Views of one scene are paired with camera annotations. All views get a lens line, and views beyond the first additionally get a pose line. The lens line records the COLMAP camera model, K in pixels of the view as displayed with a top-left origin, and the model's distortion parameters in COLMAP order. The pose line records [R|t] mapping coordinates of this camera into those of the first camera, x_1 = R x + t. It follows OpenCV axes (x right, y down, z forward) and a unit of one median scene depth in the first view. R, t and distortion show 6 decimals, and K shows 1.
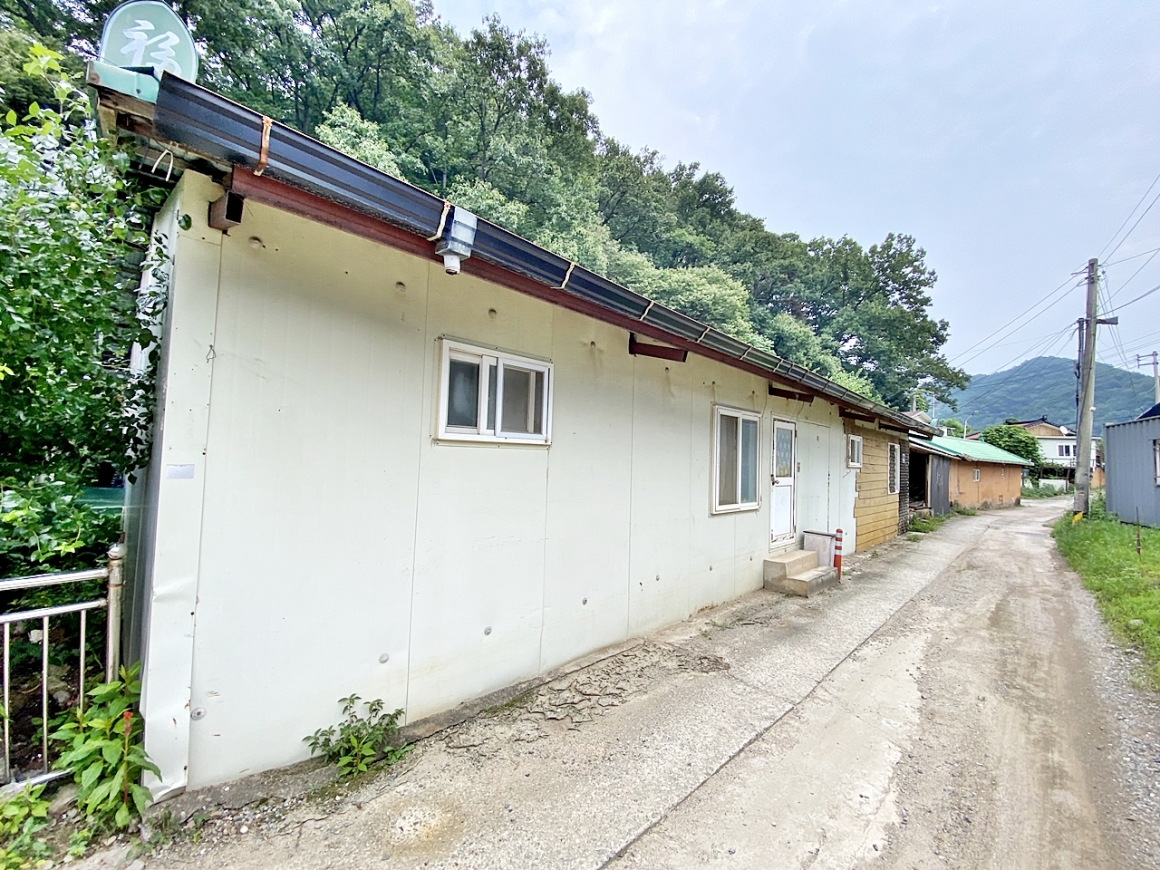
lens RADIAL K [[465.3, 0, 580.0], [0, 465.3, 435.0], [0, 0, 1]] dist [0.011302, -0.016647]
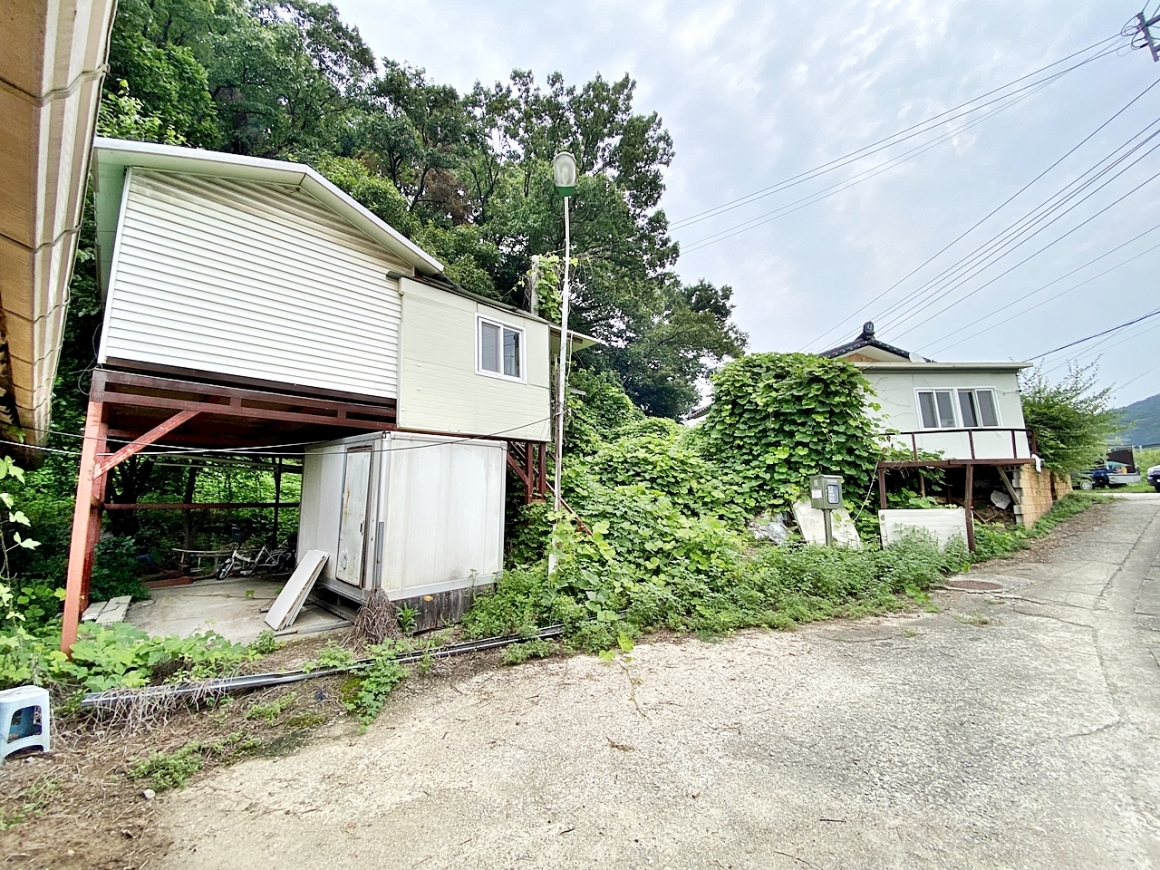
lens RADIAL K [[465.3, 0, 580.0], [0, 465.3, 435.0], [0, 0, 1]] dist [0.011302, -0.016647]
pose [[0.967702, -0.012235, 0.251802, 0.753734], [0.037971, 0.994501, -0.097605, 0.071674], [-0.249223, 0.104013, 0.962844, 0.774716]]
